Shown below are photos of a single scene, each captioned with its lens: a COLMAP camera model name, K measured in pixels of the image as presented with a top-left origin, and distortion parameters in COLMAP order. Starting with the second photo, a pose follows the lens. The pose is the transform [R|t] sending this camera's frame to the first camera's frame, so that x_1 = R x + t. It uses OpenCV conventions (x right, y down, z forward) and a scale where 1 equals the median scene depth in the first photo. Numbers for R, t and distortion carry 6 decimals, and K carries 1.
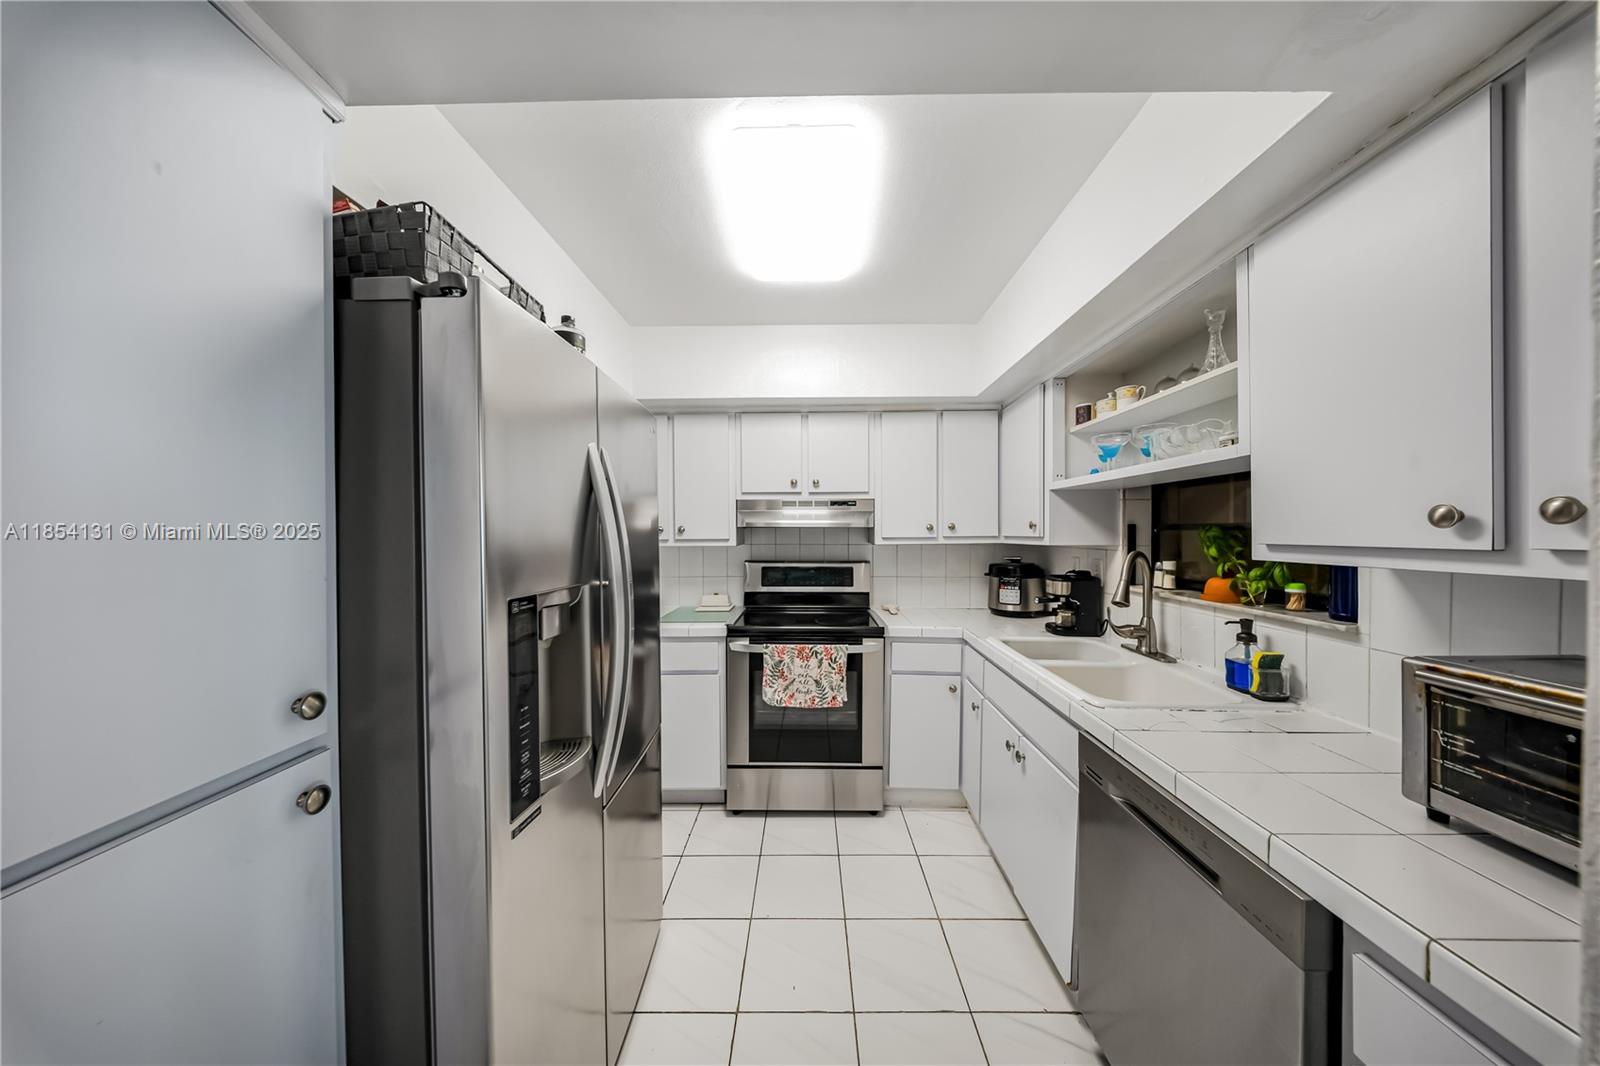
lens RADIAL K [[486.7, 0, 824.3], [0, 486.7, 541.2], [0, 0, 1]] dist [-0.003151, -0.001017]
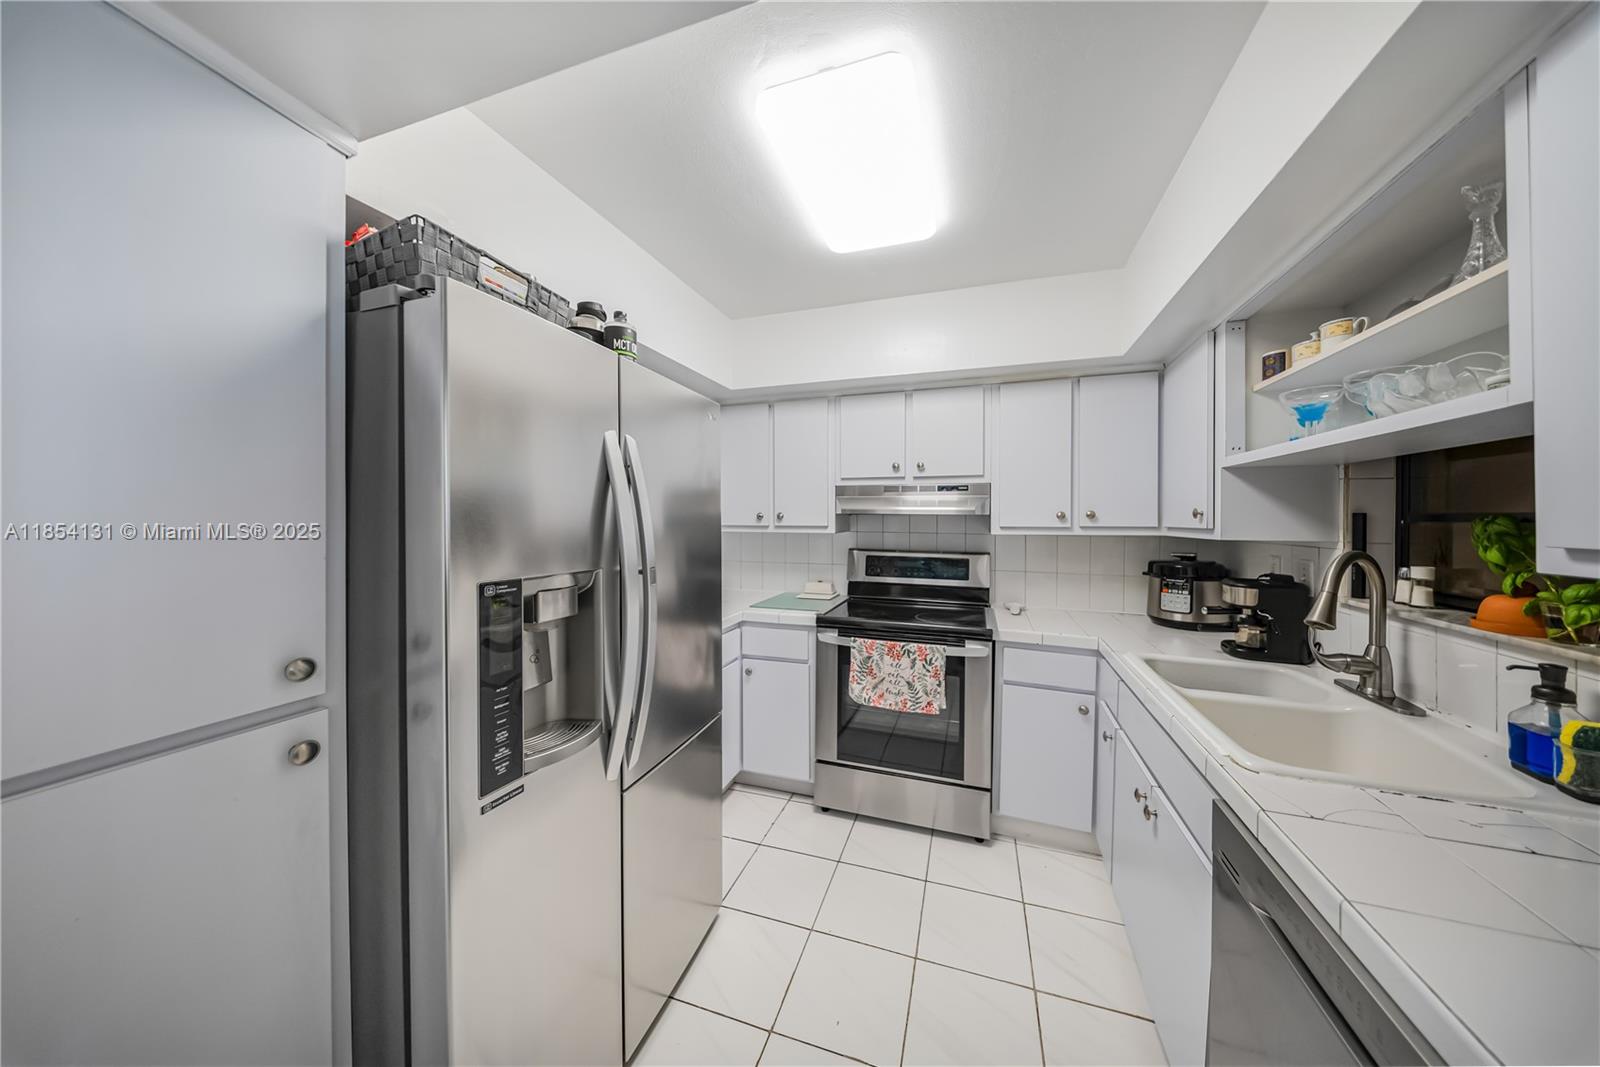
lens RADIAL K [[486.7, 0, 829.1], [0, 486.7, 525.0], [0, 0, 1]] dist [-0.003151, -0.001017]
pose [[0.949155, 0.012723, -0.314551, 0.131617], [-0.014640, 0.999886, -0.003733, -0.003811], [0.314468, 0.008148, 0.949233, 0.085090]]
